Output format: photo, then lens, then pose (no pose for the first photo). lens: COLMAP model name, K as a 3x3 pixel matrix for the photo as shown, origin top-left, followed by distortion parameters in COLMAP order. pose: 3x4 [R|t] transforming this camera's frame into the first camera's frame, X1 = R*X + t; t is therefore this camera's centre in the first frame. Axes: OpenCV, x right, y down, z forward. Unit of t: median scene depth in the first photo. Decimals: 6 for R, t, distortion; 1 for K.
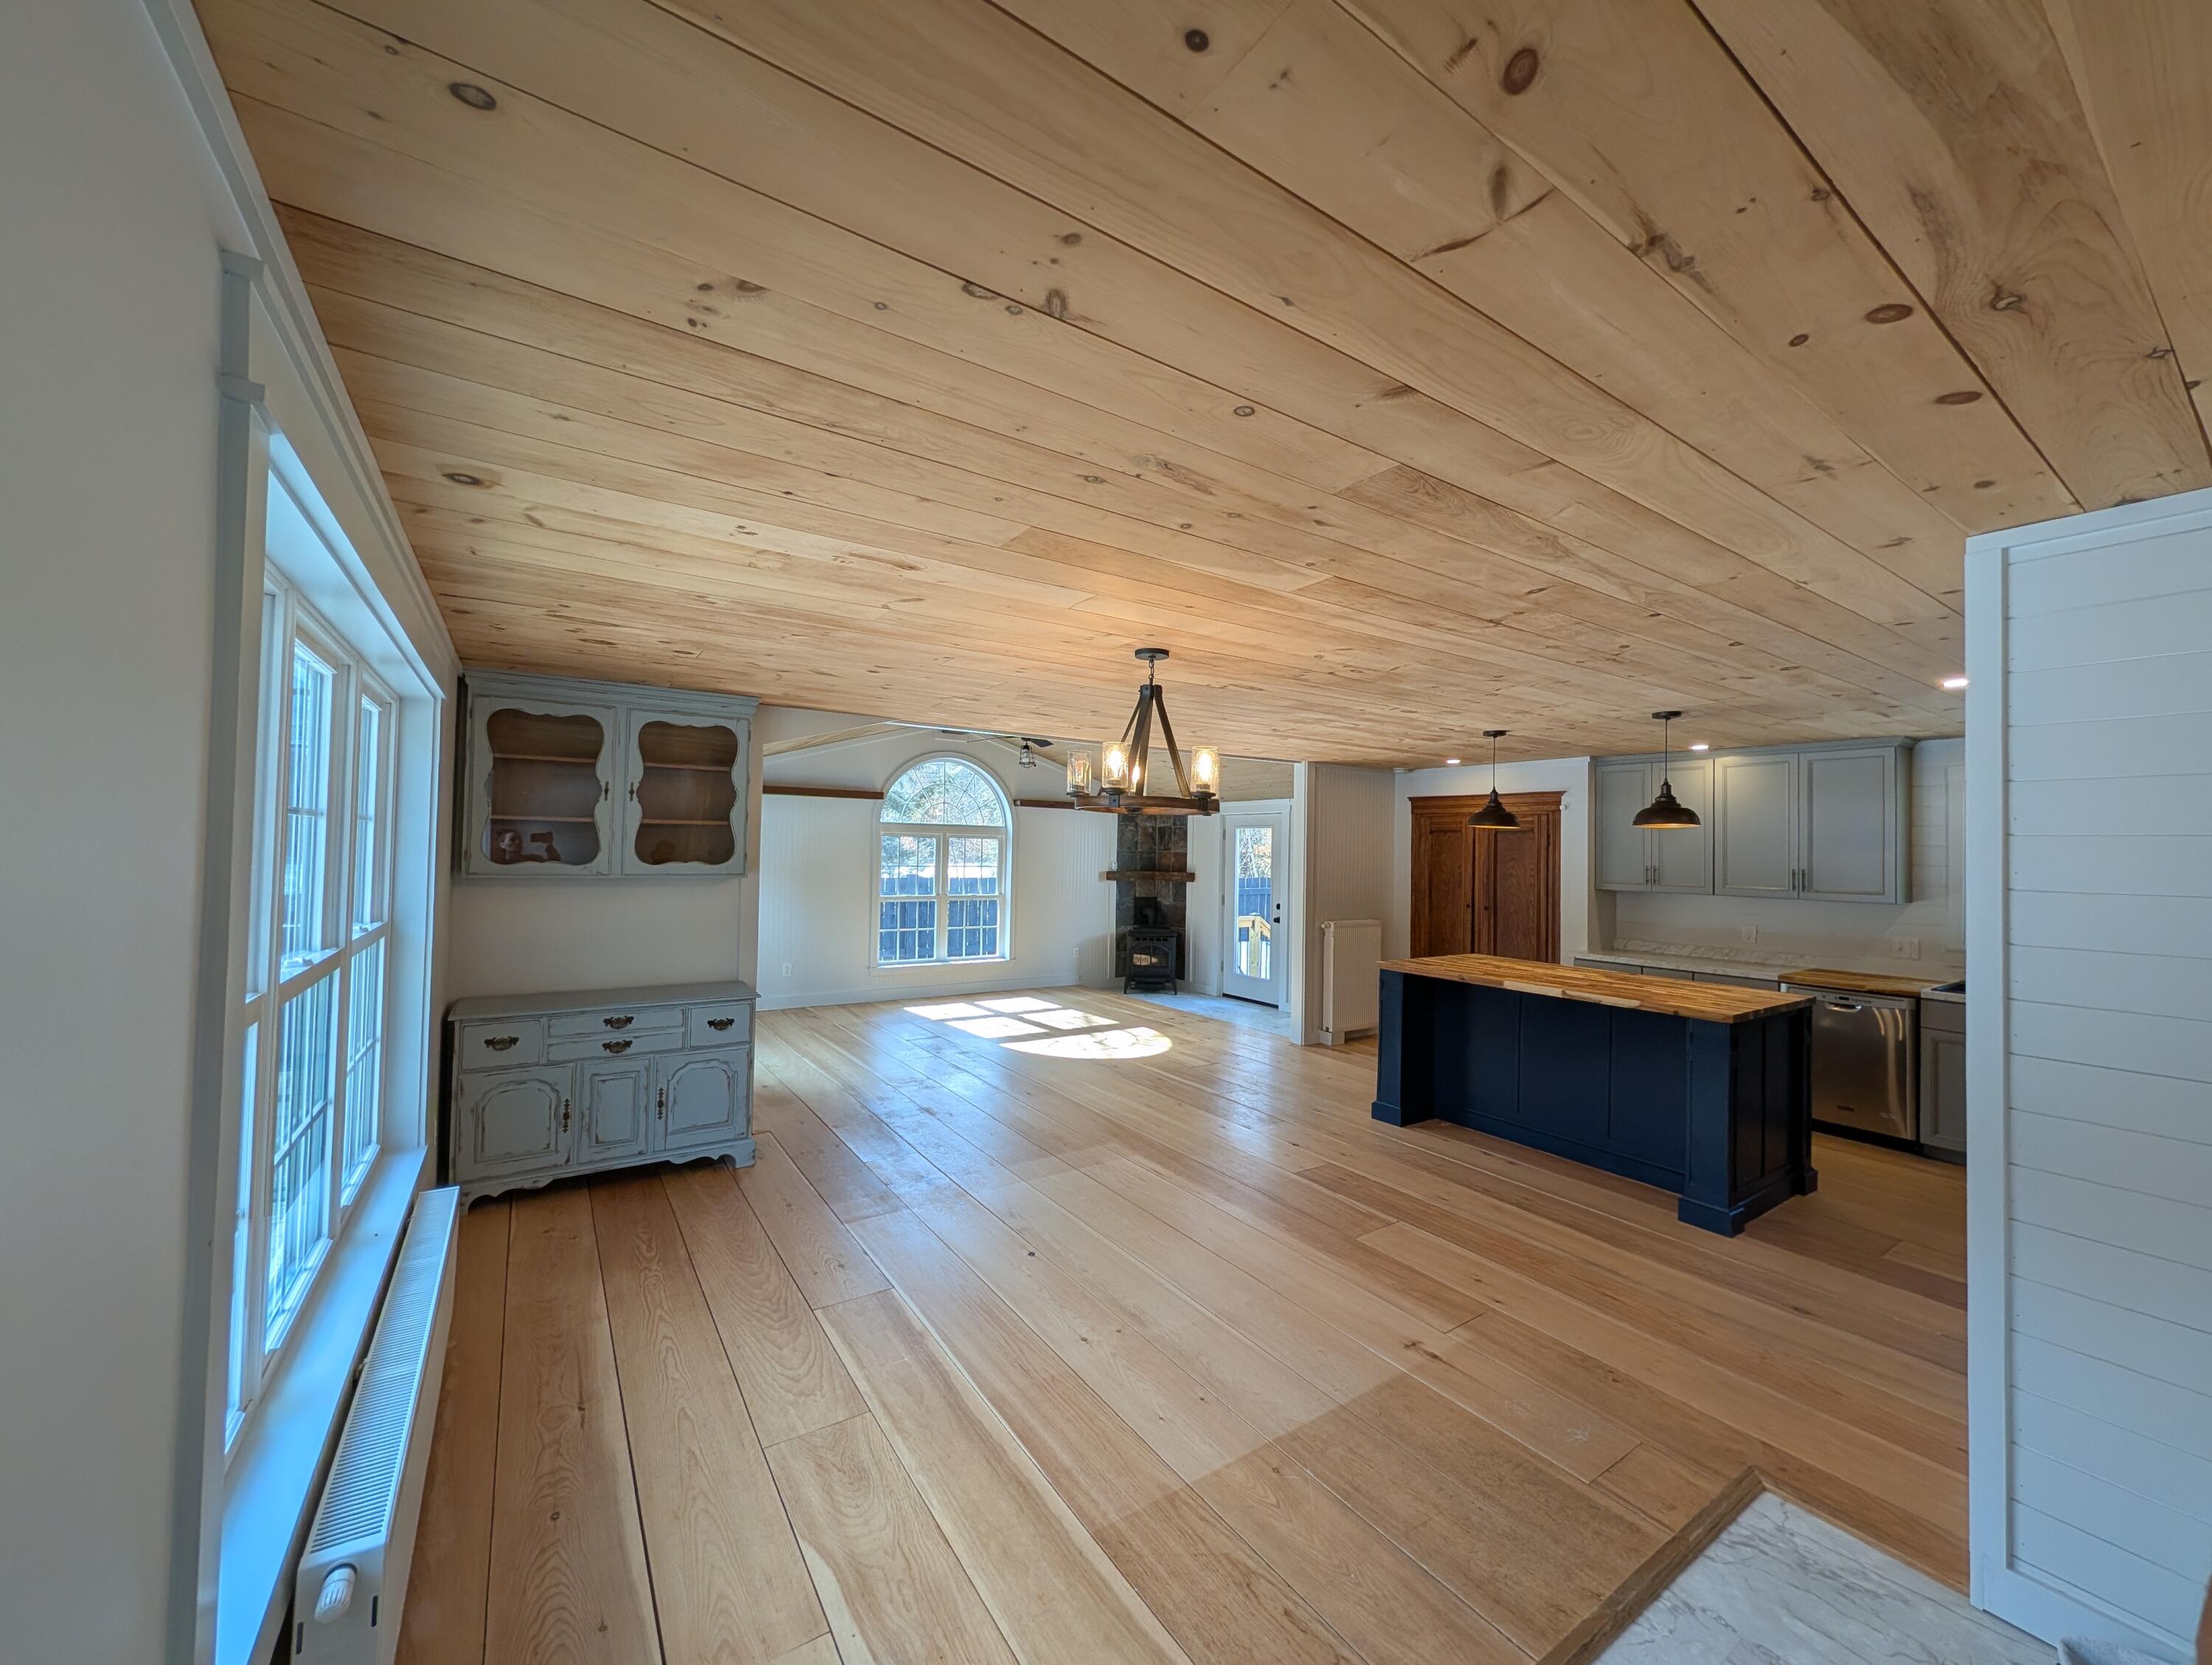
lens RADIAL K [[856.3, 0, 1103.8], [0, 856.3, 833.4], [0, 0, 1]] dist [0.001223, 0.000071]
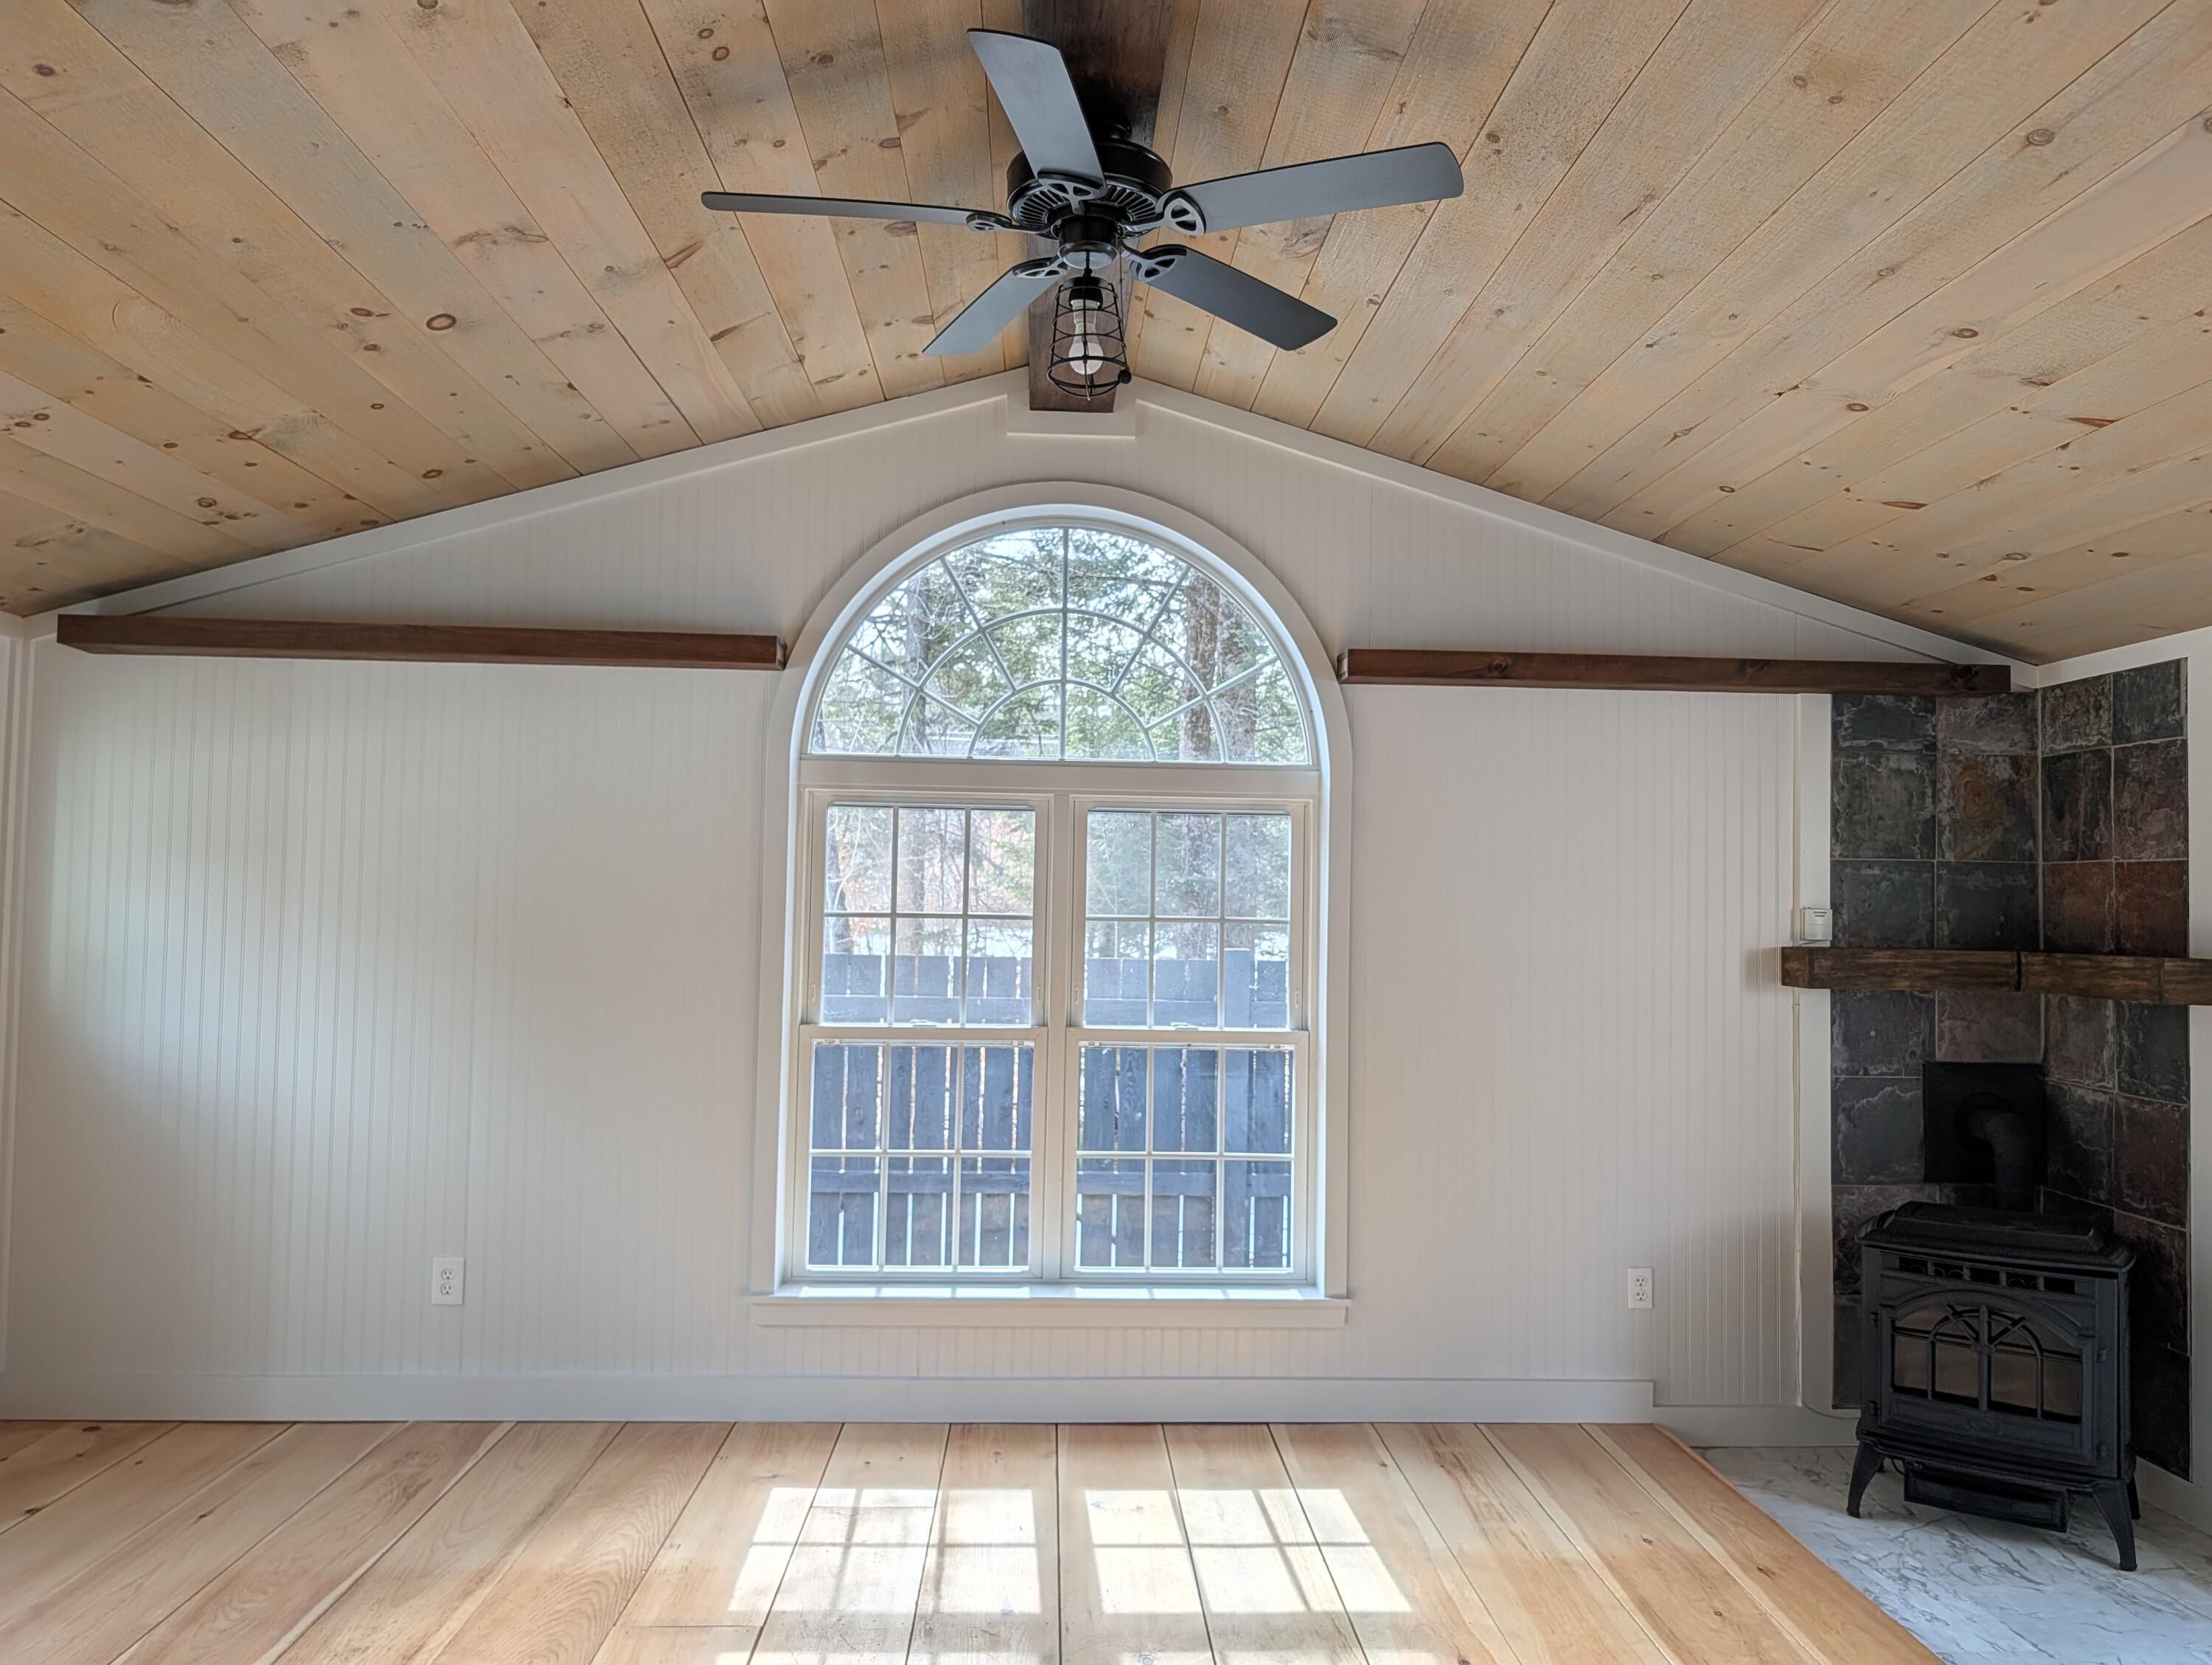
lens RADIAL K [[1626.1, 0, 1117.4], [0, 1626.1, 830.5], [0, 0, 1]] dist [0.014980, 0.001007]
pose [[0.857569, -0.029833, -0.513503, 0.088383], [0.008135, 0.998978, -0.044451, 0.034704], [0.514305, 0.033942, 0.856935, 0.590949]]
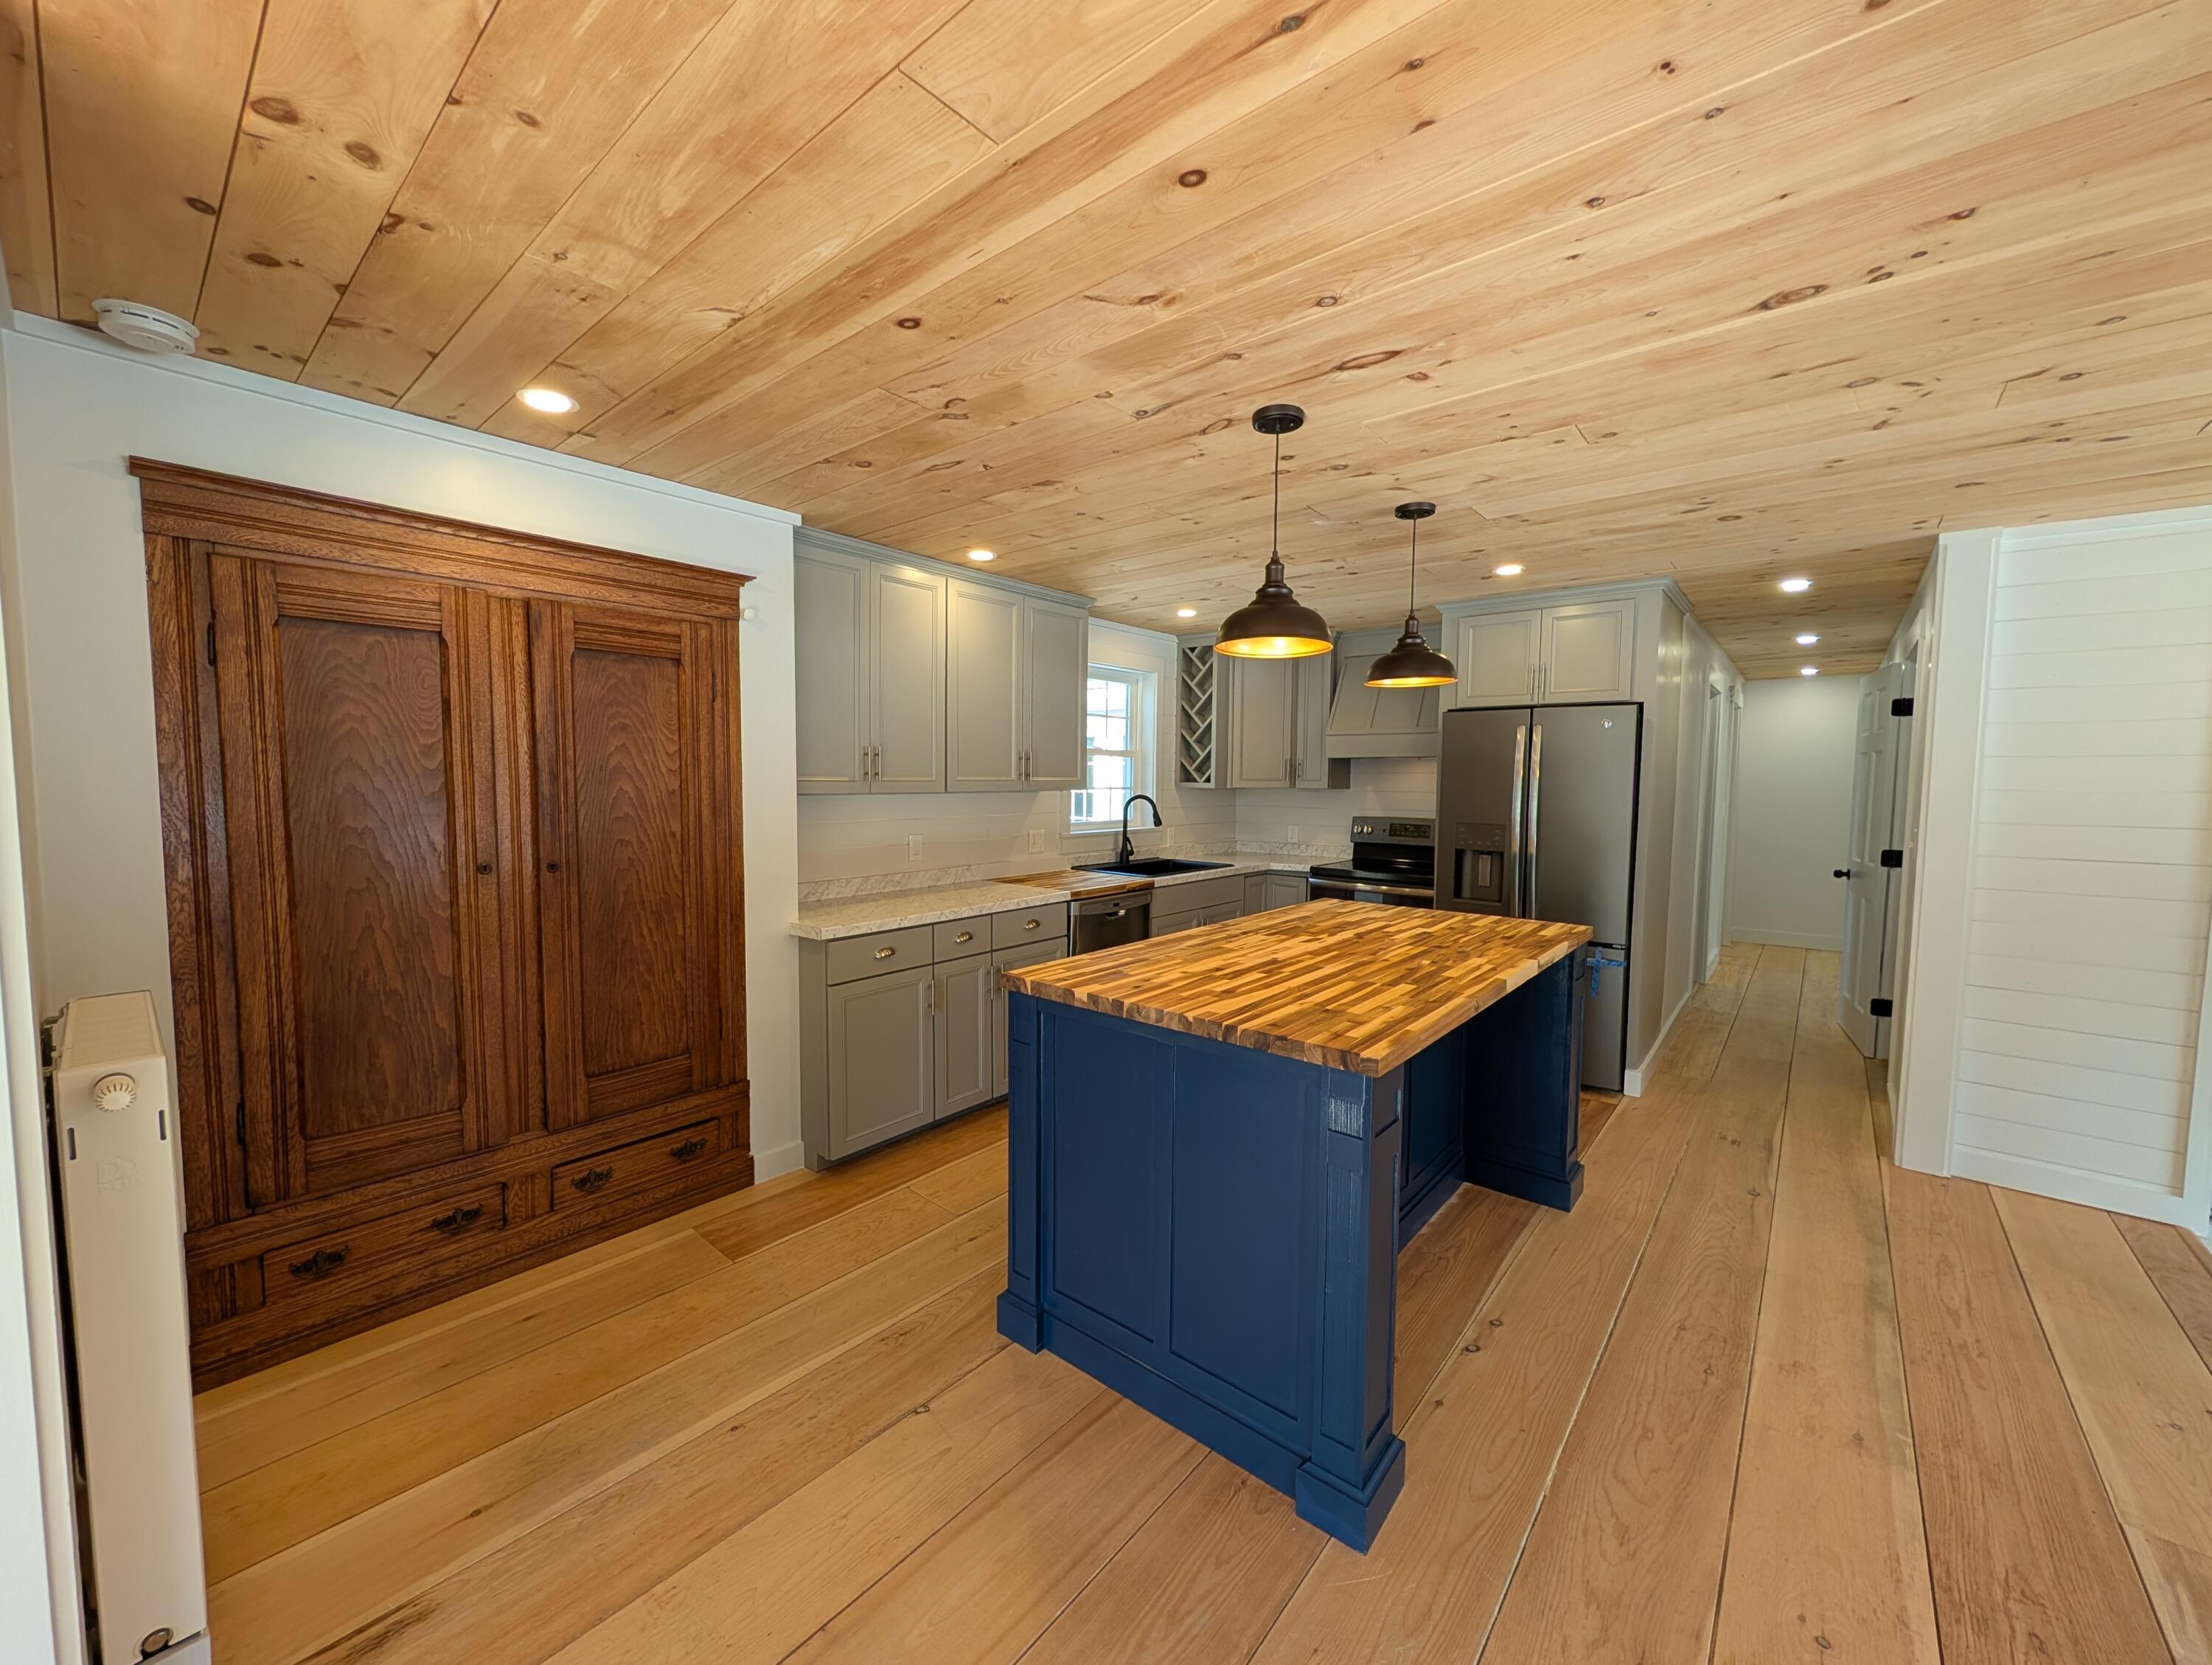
lens RADIAL K [[856.3, 0, 1102.0], [0, 856.3, 831.4], [0, 0, 1]] dist [0.001223, 0.000071]
pose [[-0.274520, -0.091713, 0.957198, 0.036630], [-0.031816, 0.995763, 0.086283, 0.026649], [-0.961055, -0.006767, -0.276275, 0.672822]]
